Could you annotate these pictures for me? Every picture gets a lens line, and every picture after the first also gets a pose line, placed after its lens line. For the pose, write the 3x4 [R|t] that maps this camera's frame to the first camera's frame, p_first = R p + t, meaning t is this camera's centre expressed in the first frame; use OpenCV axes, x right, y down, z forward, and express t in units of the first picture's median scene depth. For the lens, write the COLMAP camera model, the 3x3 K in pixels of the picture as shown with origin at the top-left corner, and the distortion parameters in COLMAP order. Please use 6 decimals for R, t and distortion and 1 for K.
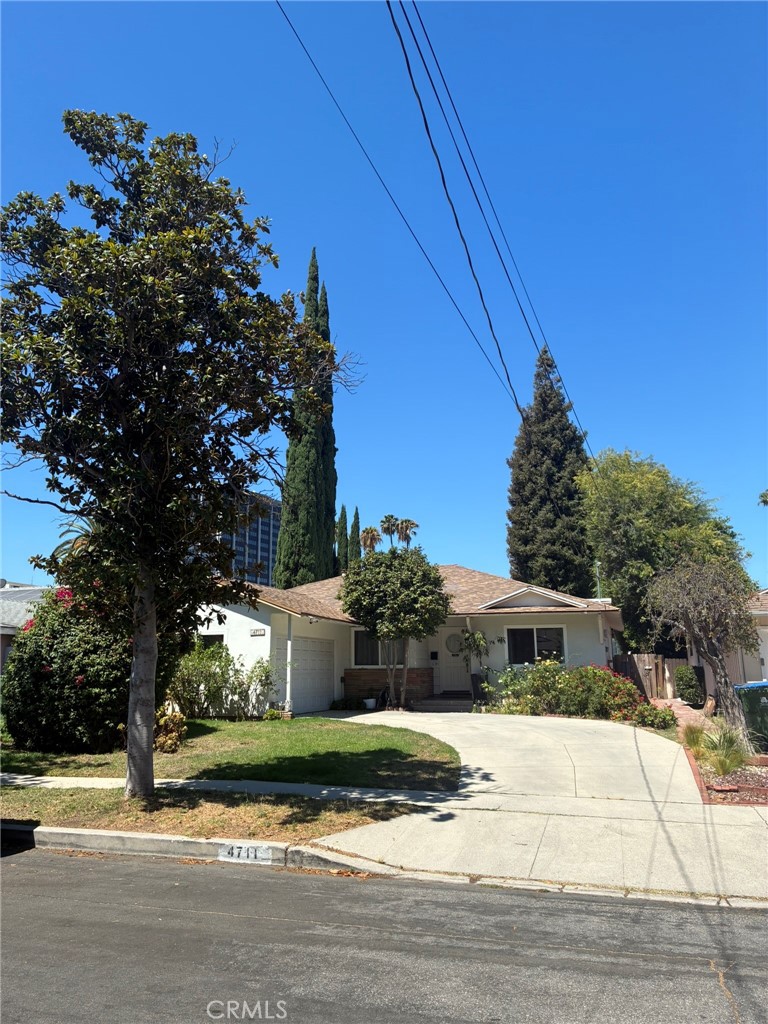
lens RADIAL K [[772.8, 0, 384.0], [0, 772.8, 512.0], [0, 0, 1]] dist [0.015611, 0.000724]
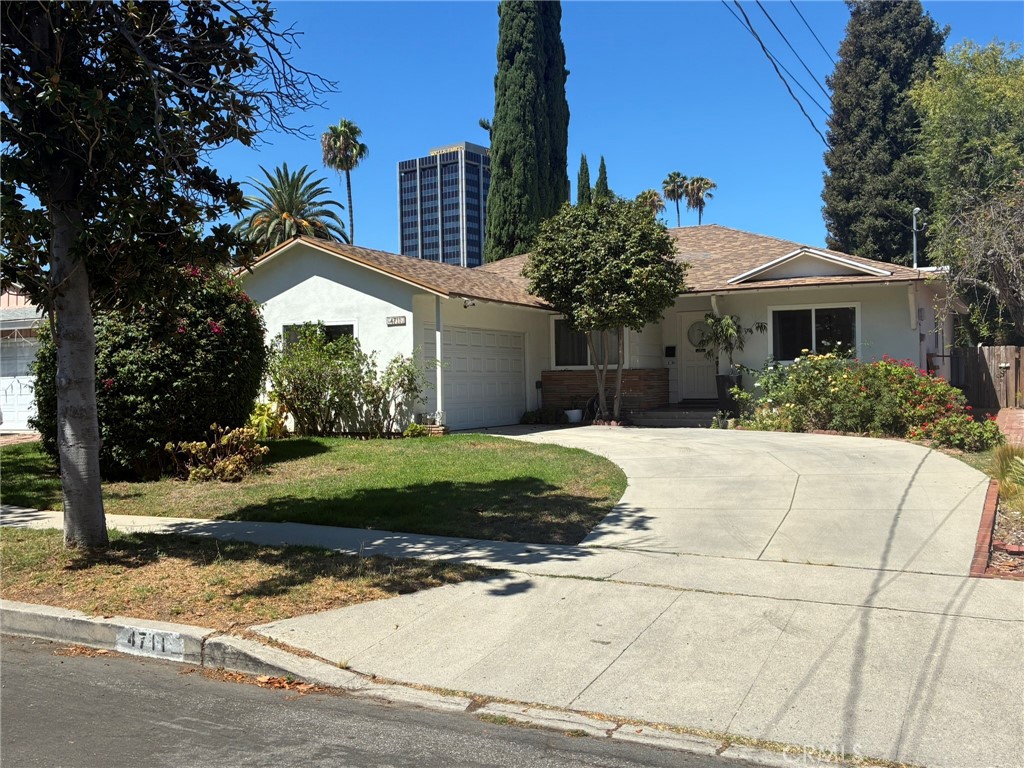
lens RADIAL K [[968.0, 0, 509.3], [0, 968.0, 399.7], [0, 0, 1]] dist [0.130977, -0.309440]
pose [[0.985269, -0.004773, -0.170946, 0.085714], [0.042868, 0.974589, 0.219861, 0.028107], [0.165553, -0.223950, 0.960437, 0.110468]]
